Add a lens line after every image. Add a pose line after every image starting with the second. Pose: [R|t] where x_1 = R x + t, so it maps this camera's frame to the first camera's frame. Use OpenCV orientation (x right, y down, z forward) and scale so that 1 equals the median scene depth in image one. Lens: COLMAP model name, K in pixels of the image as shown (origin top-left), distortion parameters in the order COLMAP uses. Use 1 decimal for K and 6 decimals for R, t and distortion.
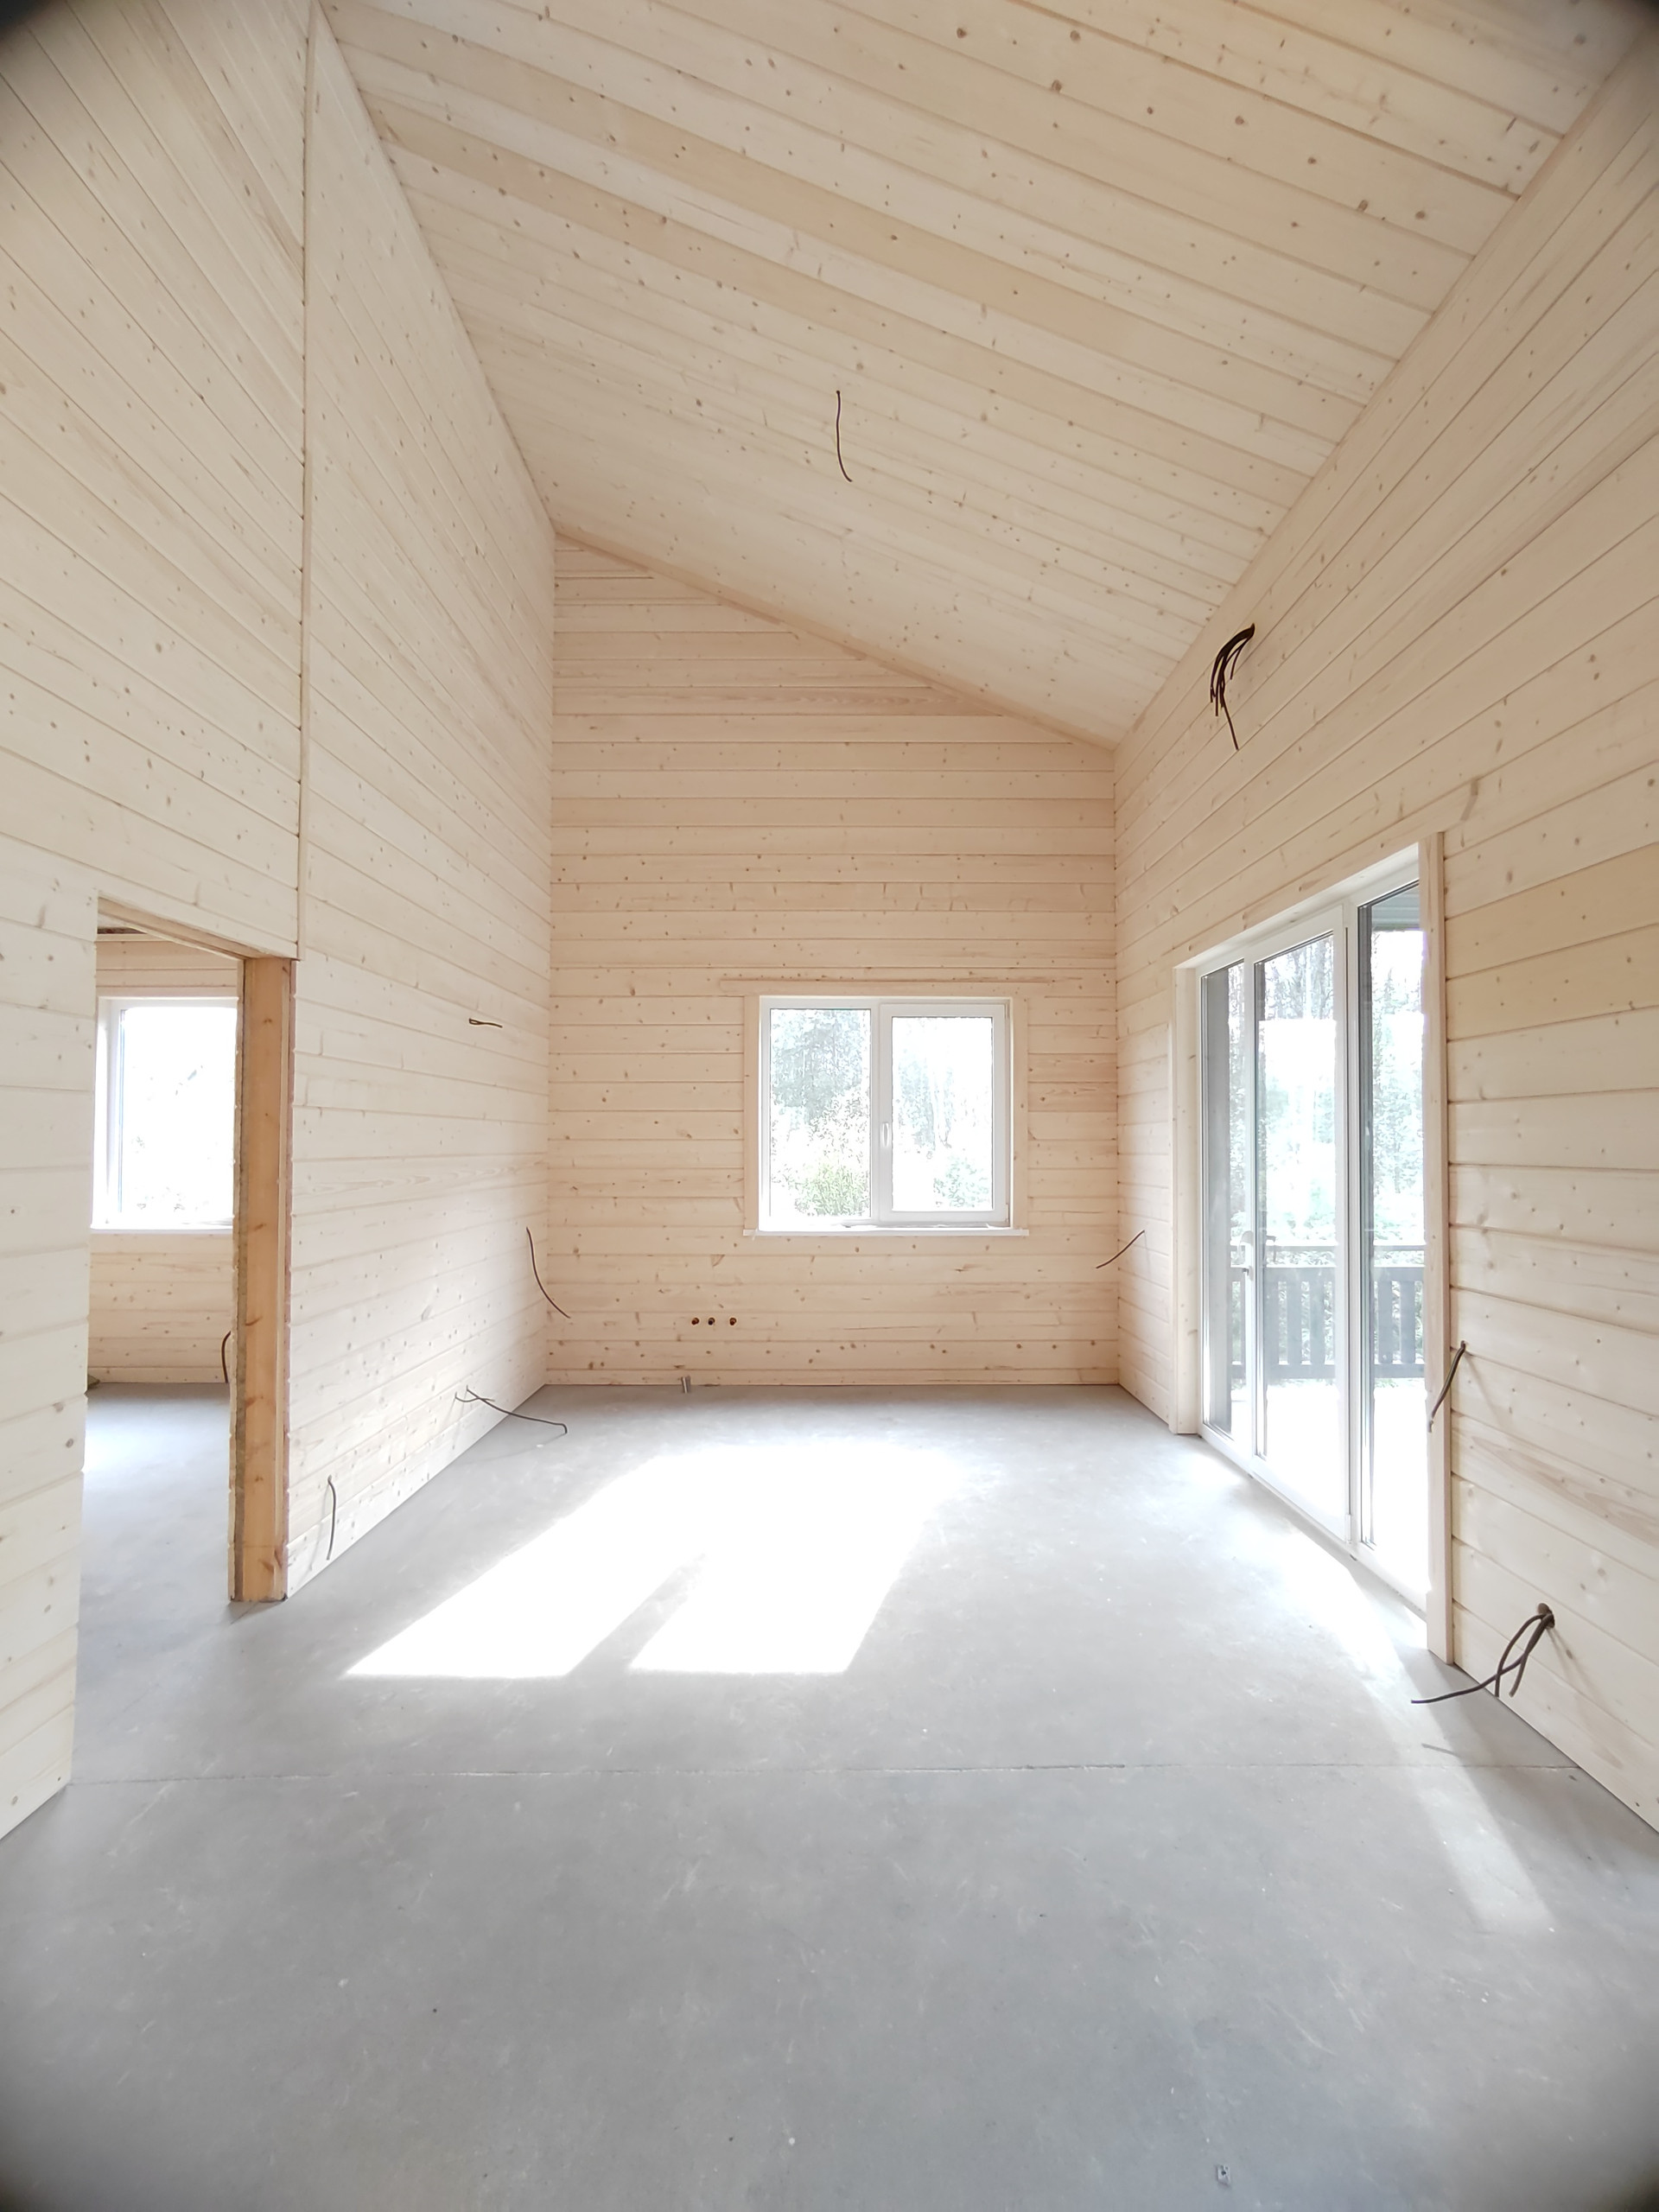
lens RADIAL K [[1024.2, 0, 831.5], [0, 1024.2, 1111.0], [0, 0, 1]] dist [-0.018676, 0.013148]
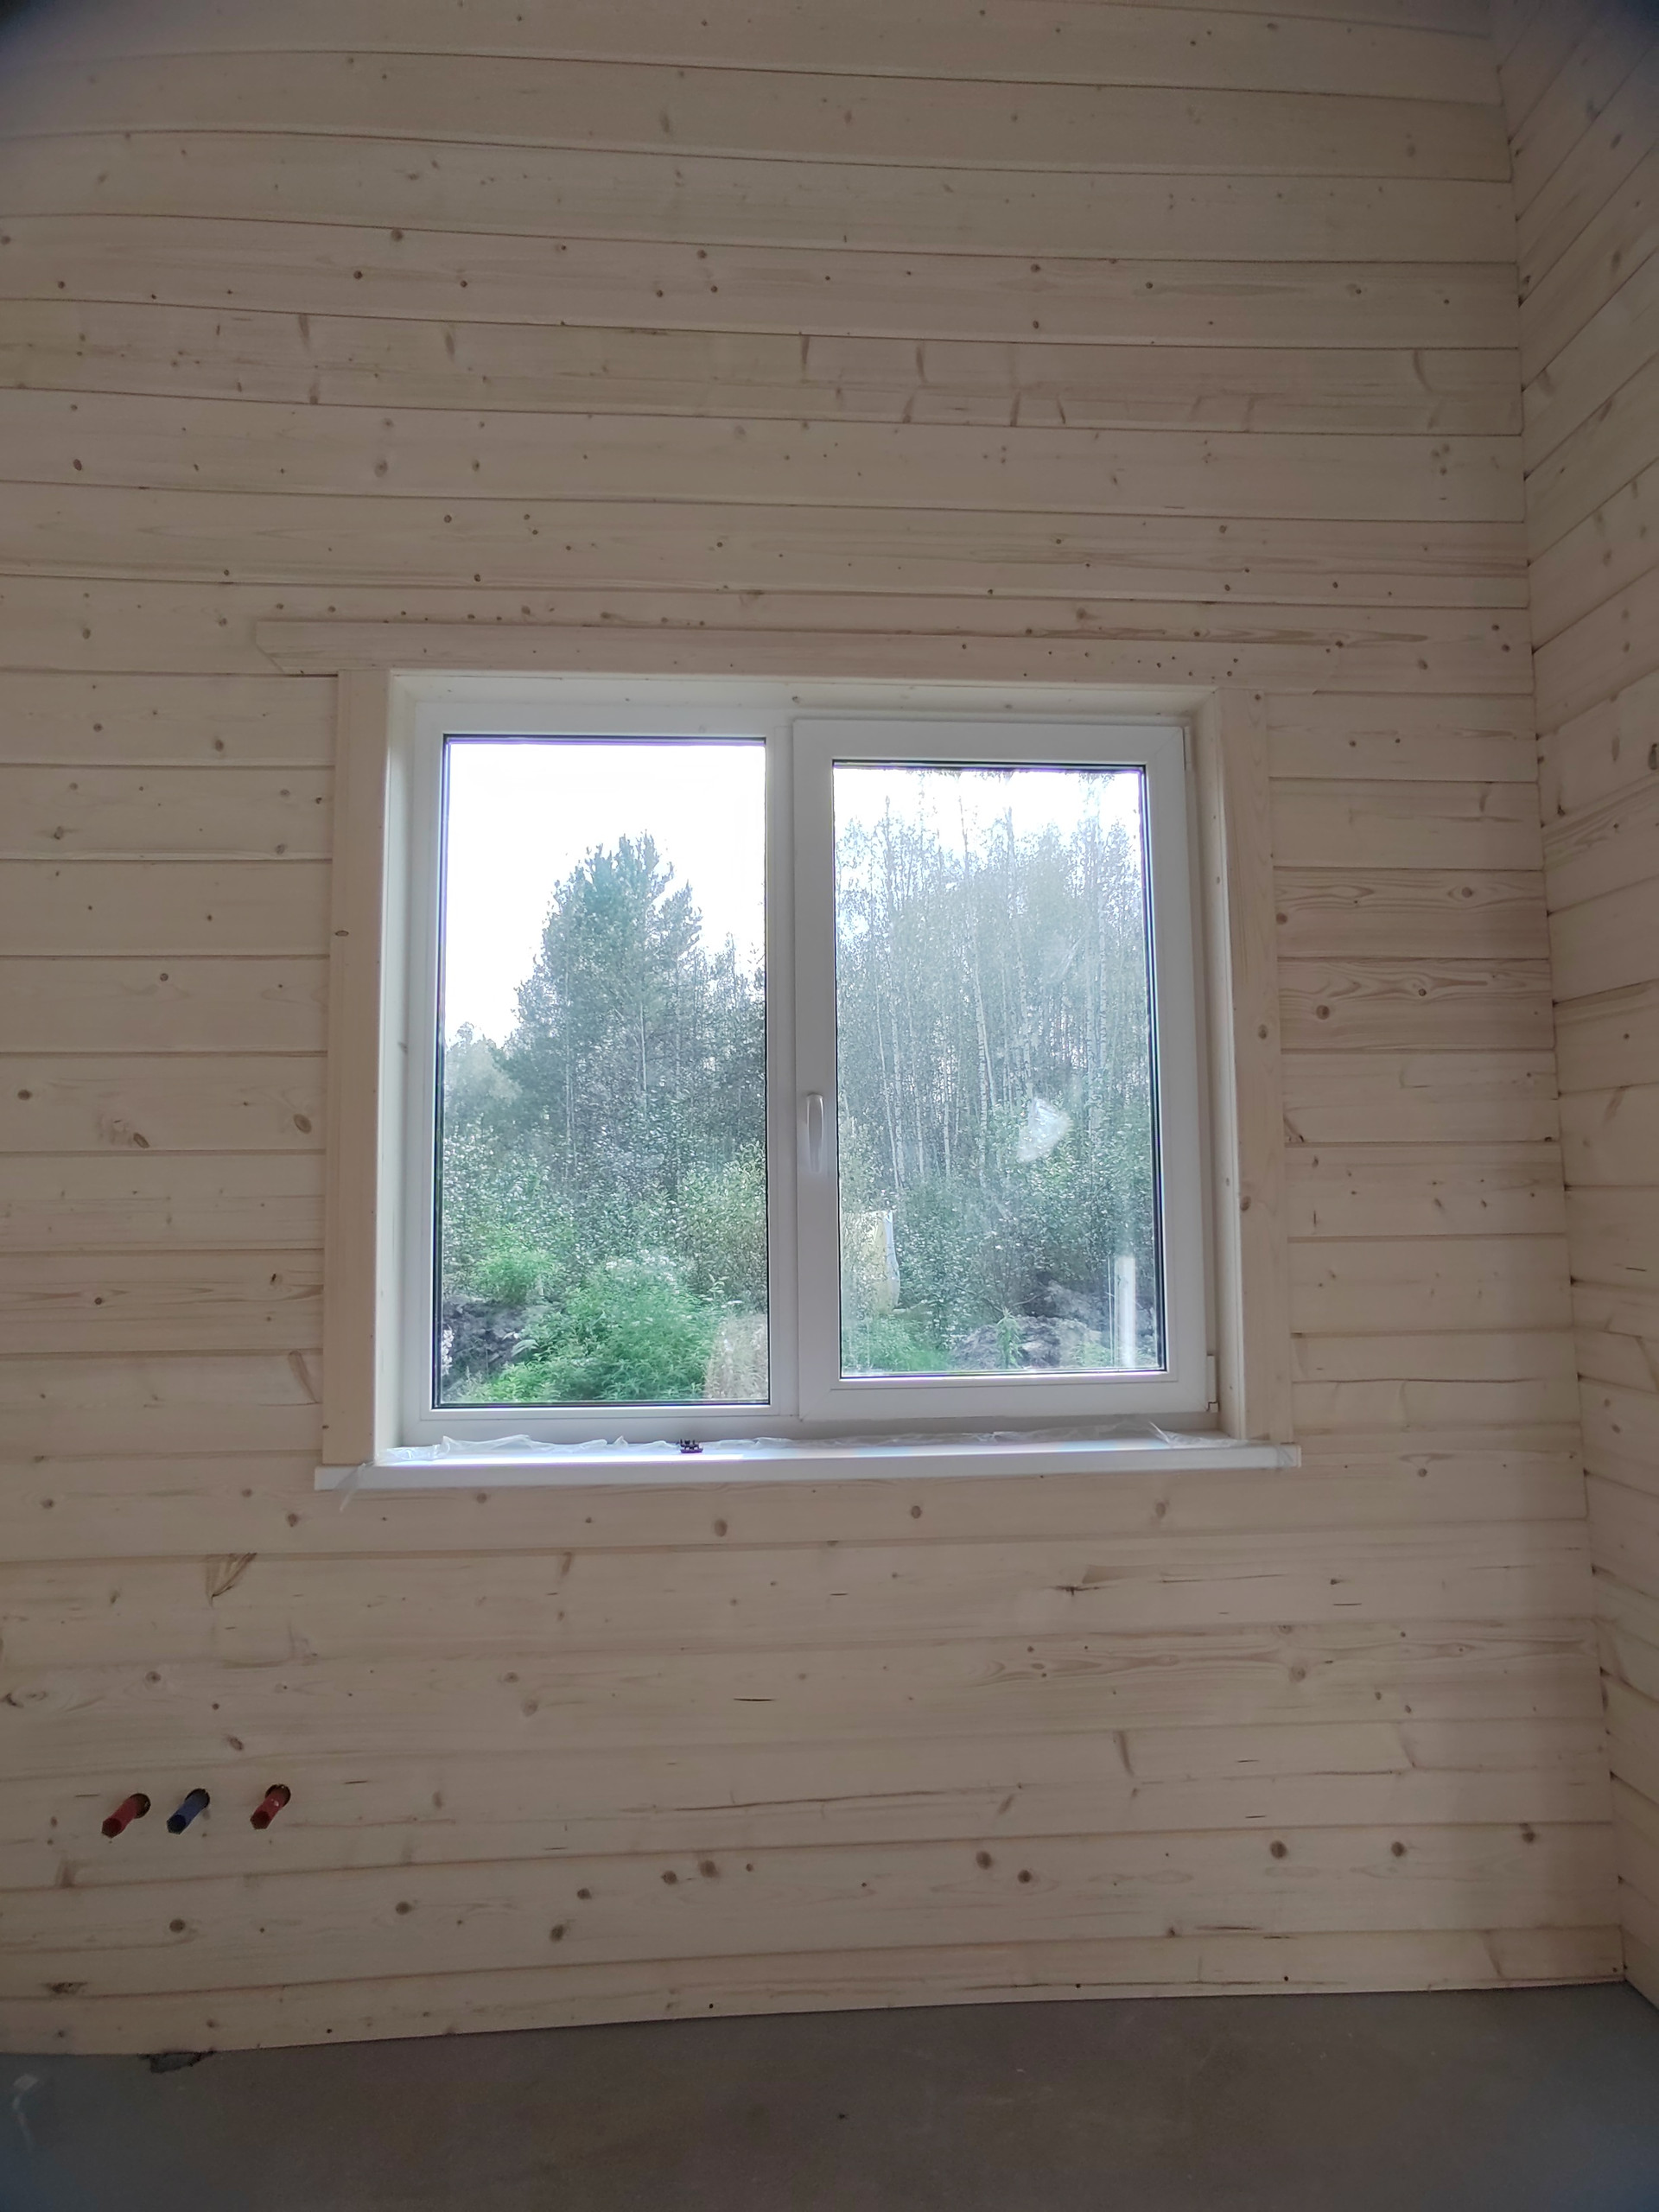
lens RADIAL K [[1024.2, 0, 815.5], [0, 1024.2, 1109.2], [0, 0, 1]] dist [-0.018676, 0.013148]
pose [[0.999403, -0.007538, 0.033732, 0.043122], [0.009091, 0.998894, -0.046123, 0.030633], [-0.033347, 0.046402, 0.998366, 0.702905]]
